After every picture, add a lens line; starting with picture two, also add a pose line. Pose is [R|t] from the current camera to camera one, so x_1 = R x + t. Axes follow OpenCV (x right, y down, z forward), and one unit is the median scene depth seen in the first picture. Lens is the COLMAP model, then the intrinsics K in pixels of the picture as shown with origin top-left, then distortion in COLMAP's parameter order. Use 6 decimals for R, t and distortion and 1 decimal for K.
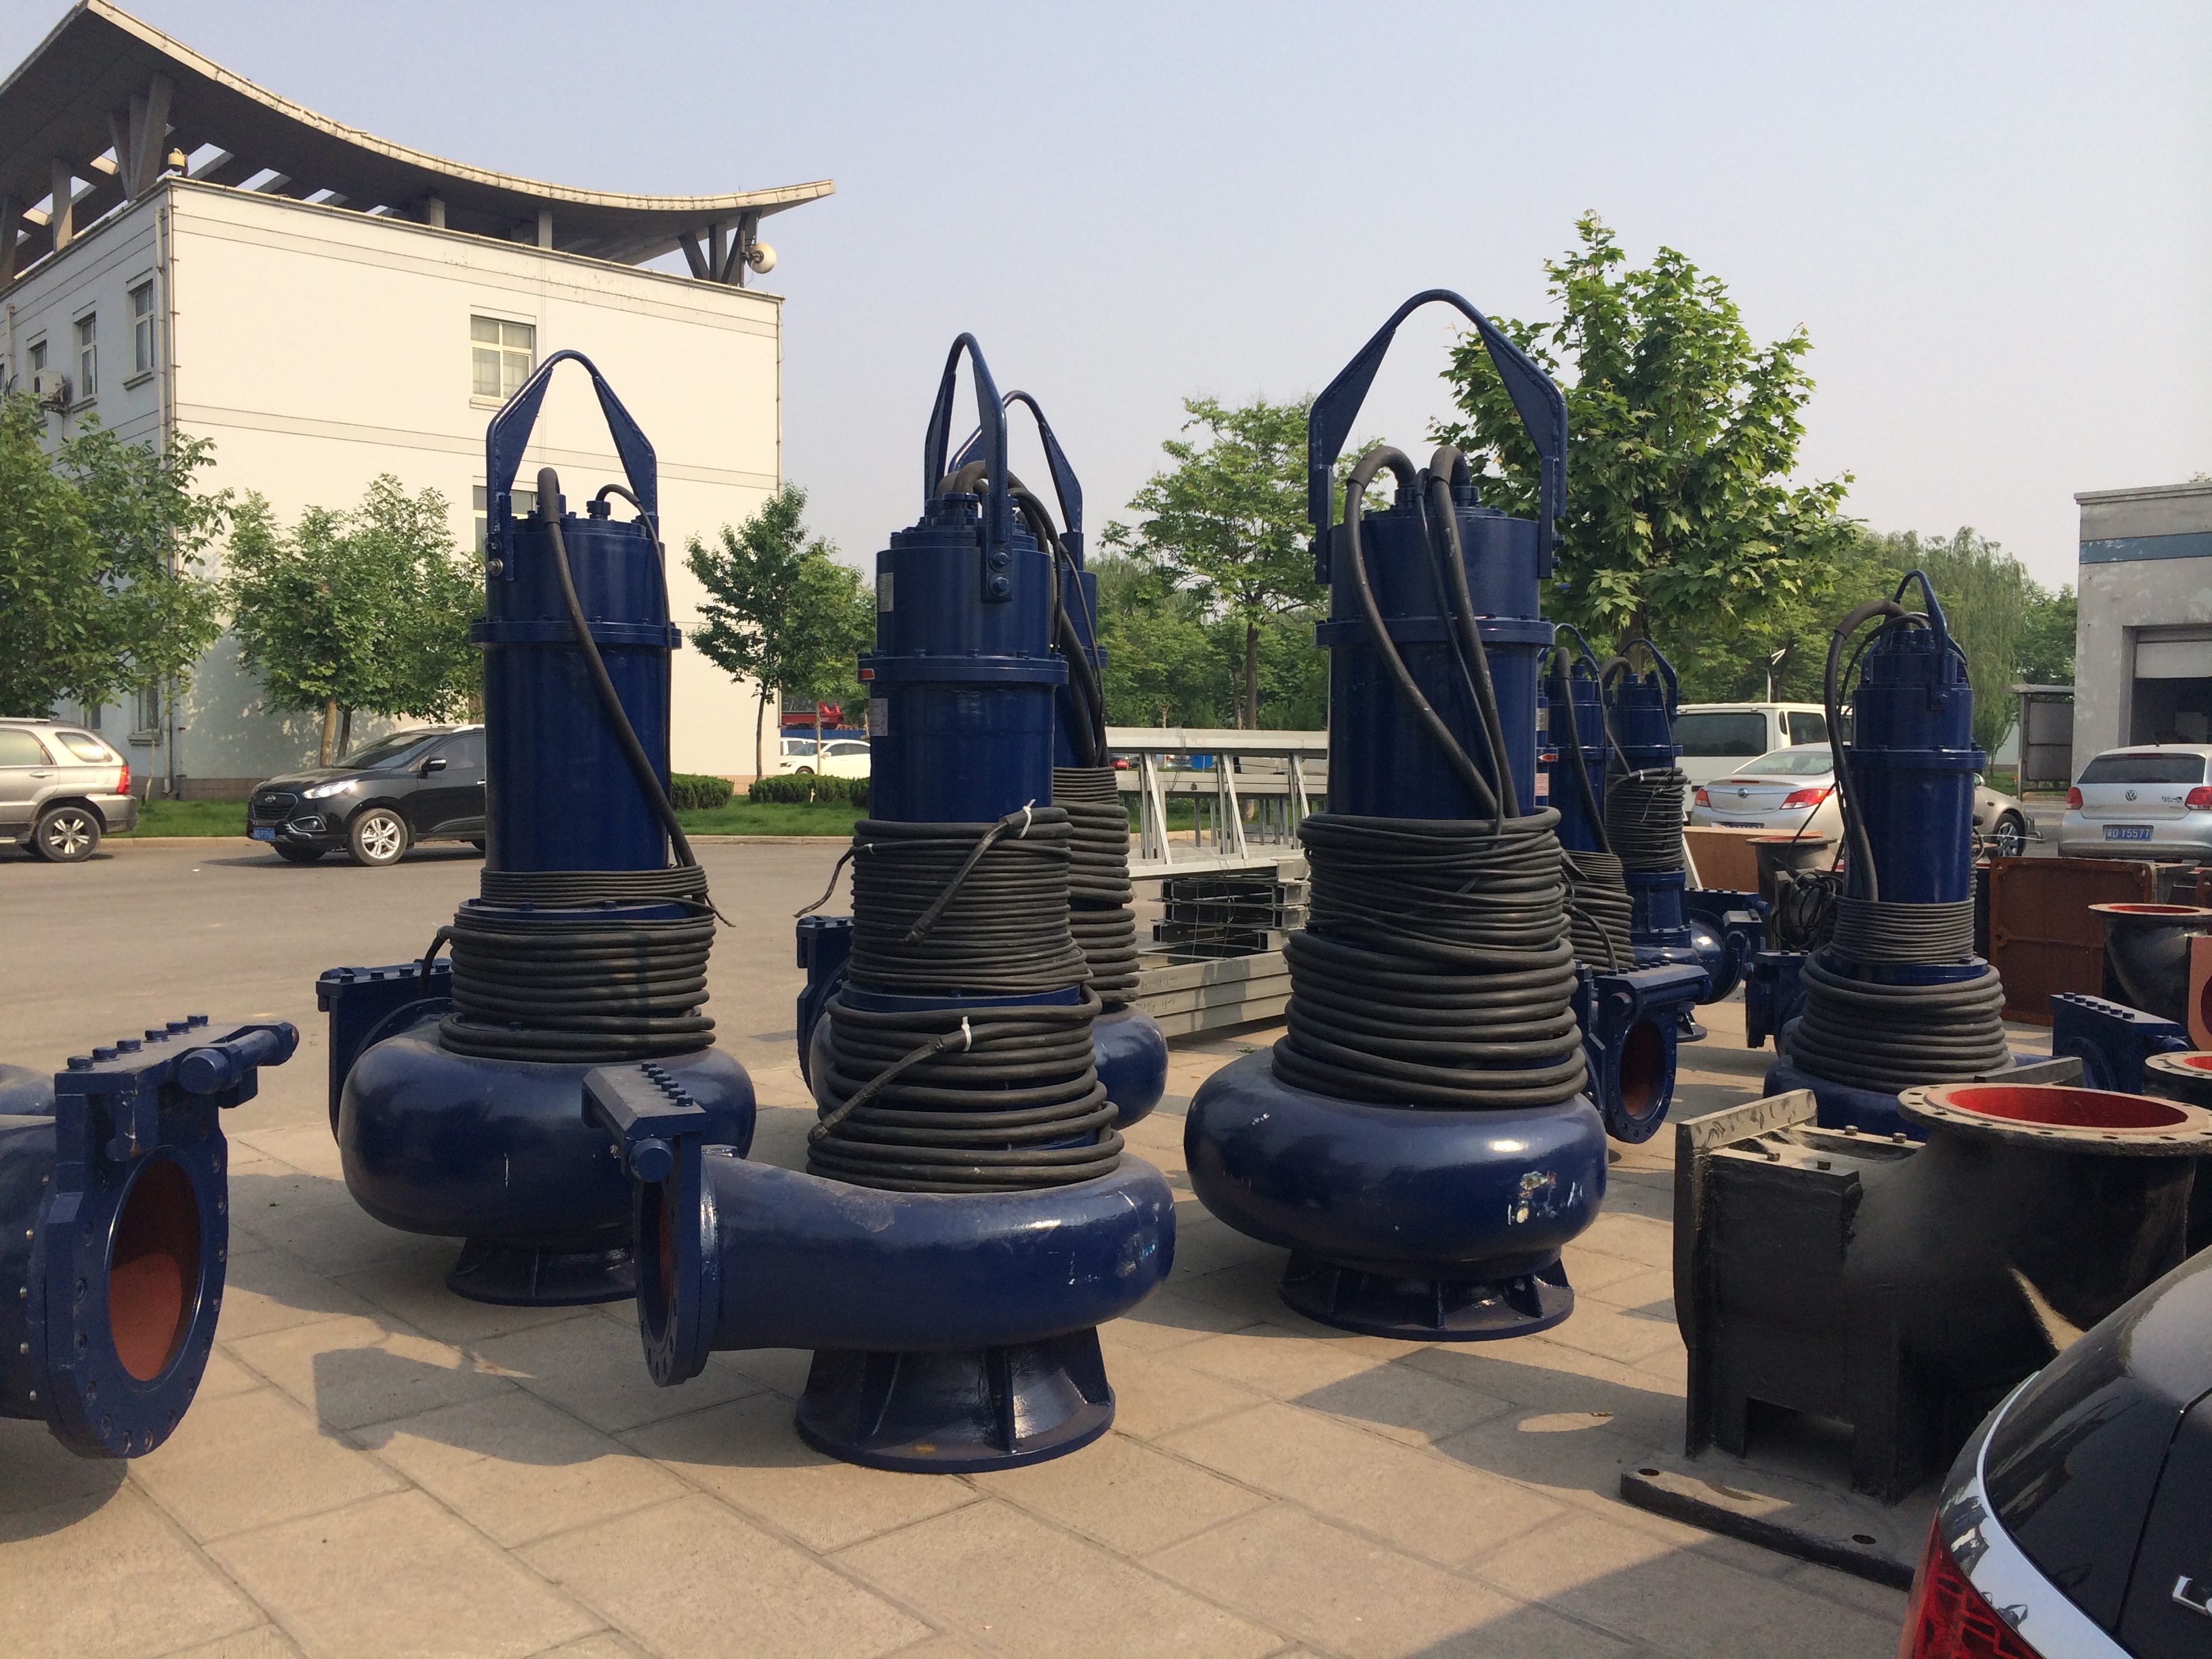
lens RADIAL K [[1902.0, 0, 1102.8], [0, 1902.0, 806.0], [0, 0, 1]] dist [0.056868, -0.099762]
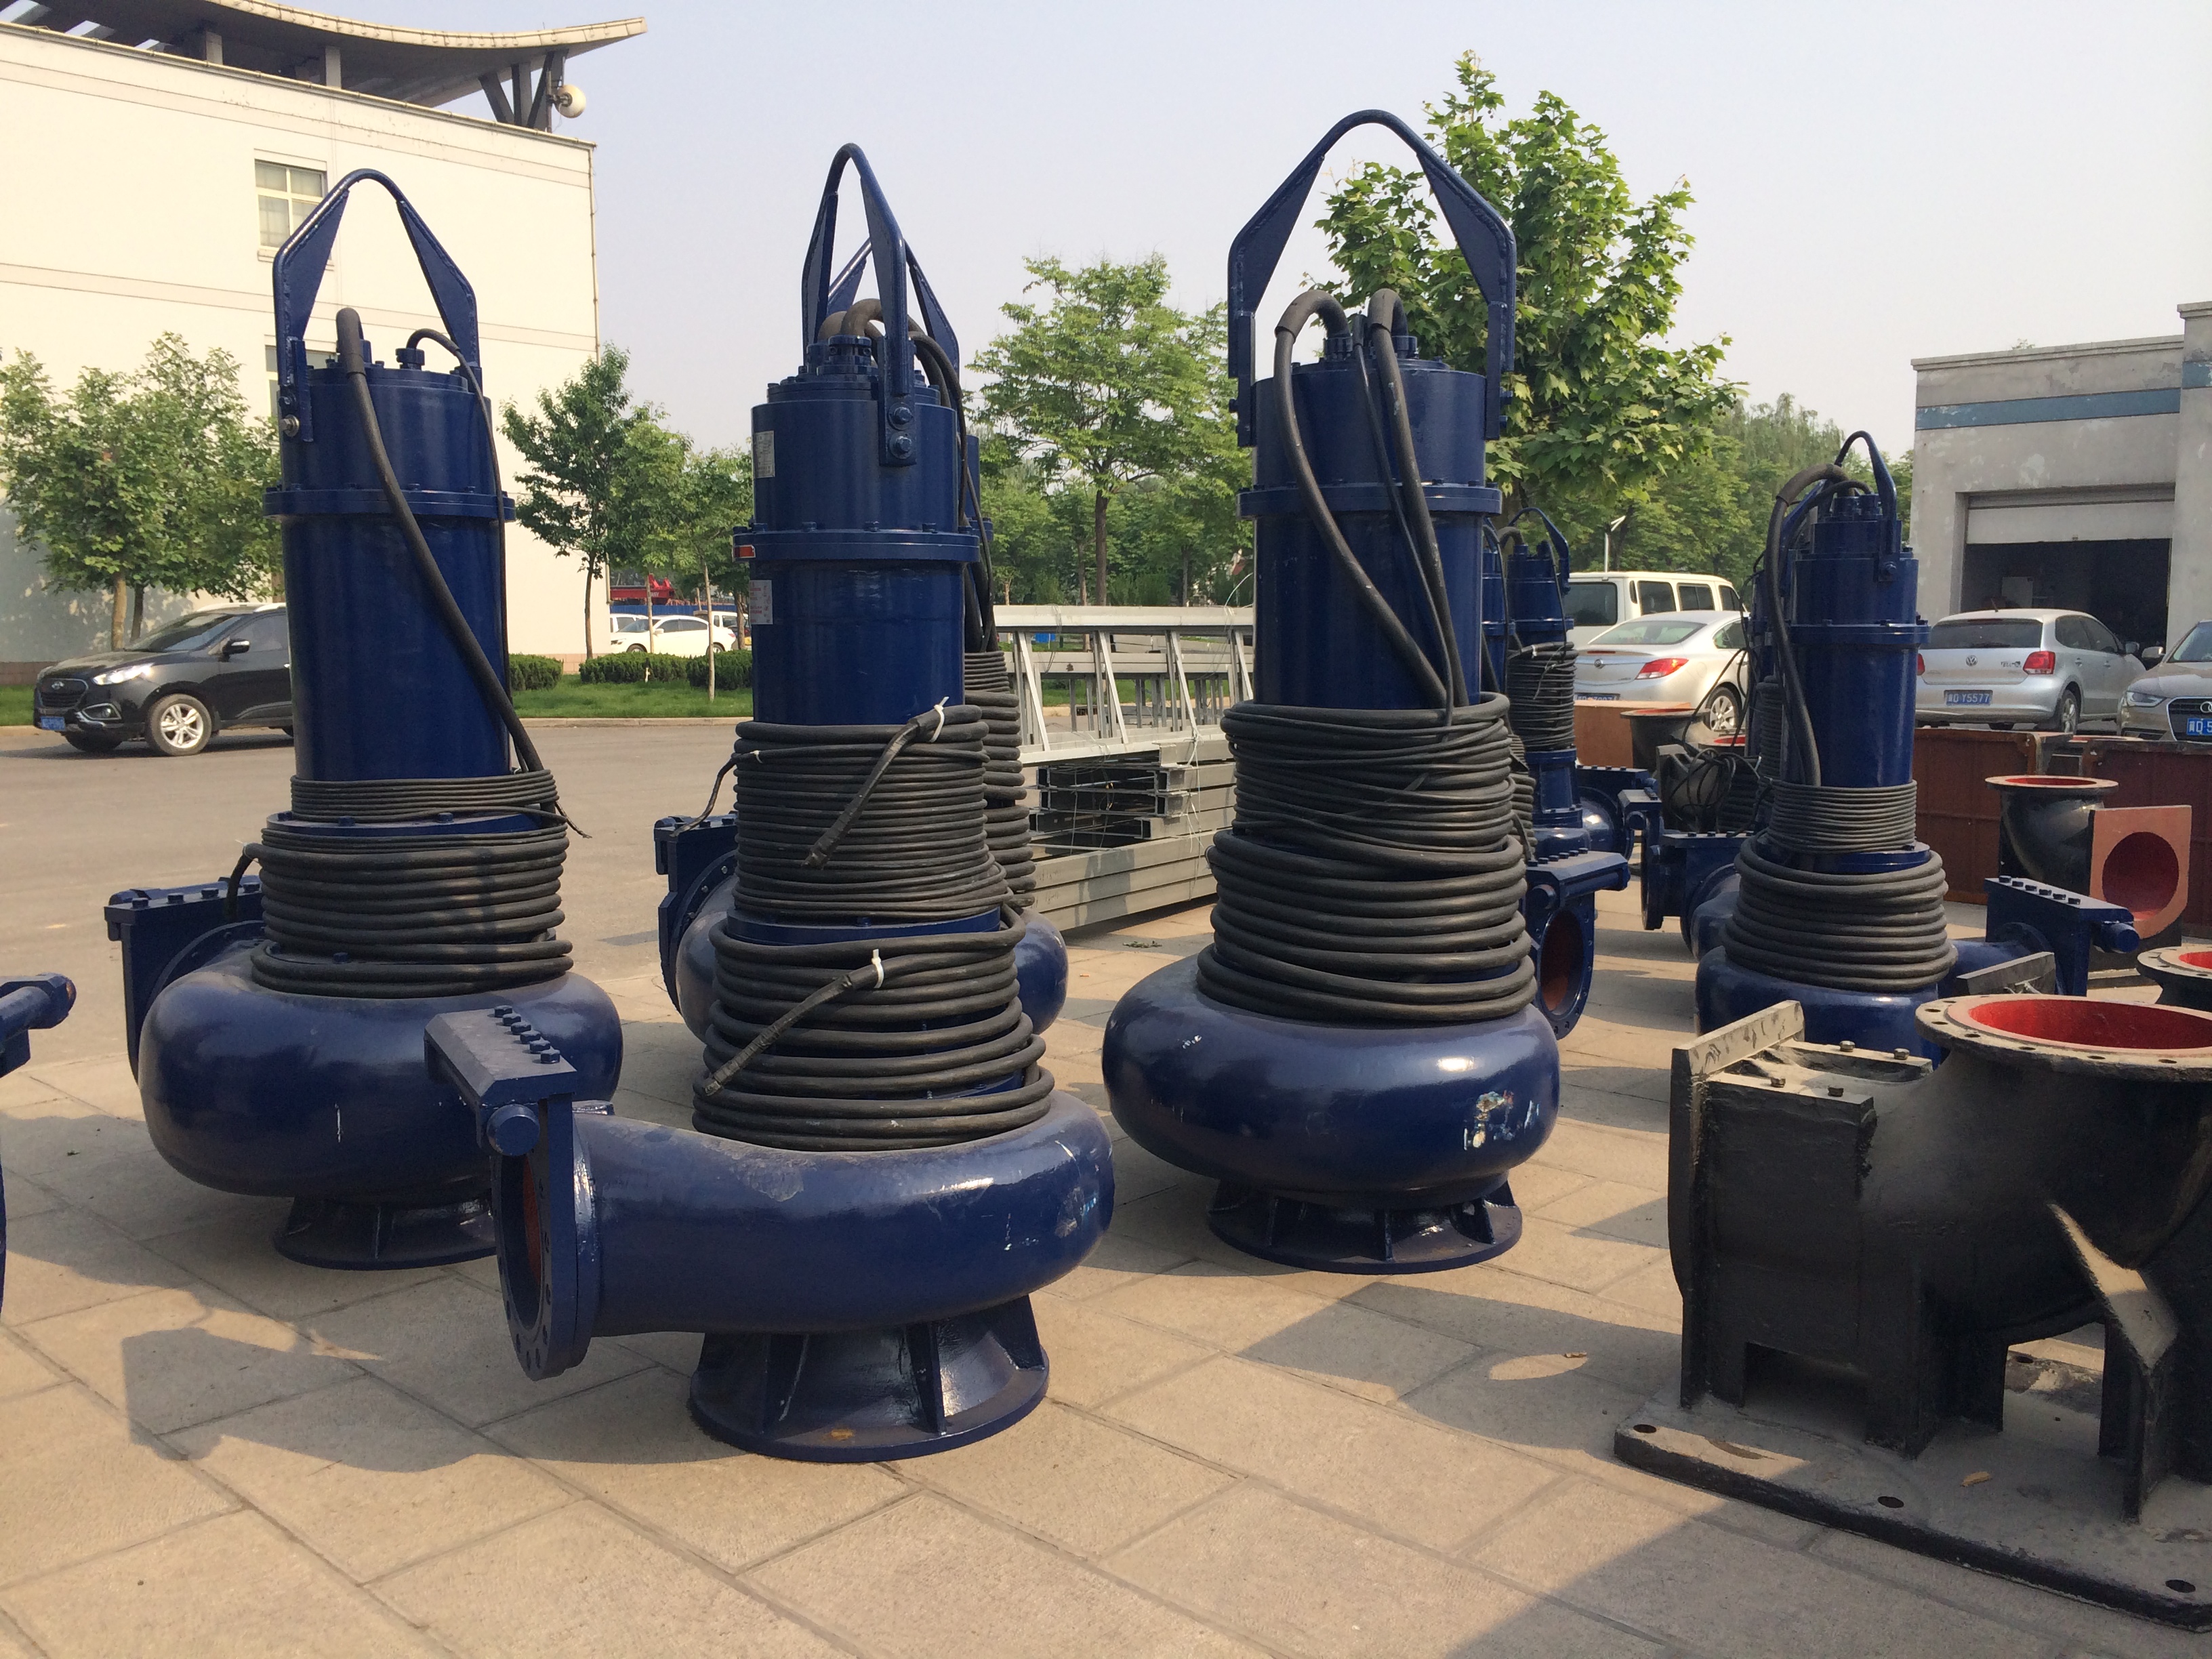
lens RADIAL K [[1902.0, 0, 1117.1], [0, 1902.0, 845.2], [0, 0, 1]] dist [0.056868, -0.099762]
pose [[0.995794, -0.019303, 0.089560, -0.030667], [0.011451, 0.996110, 0.087367, -0.008876], [-0.090898, -0.085974, 0.992142, 0.101811]]
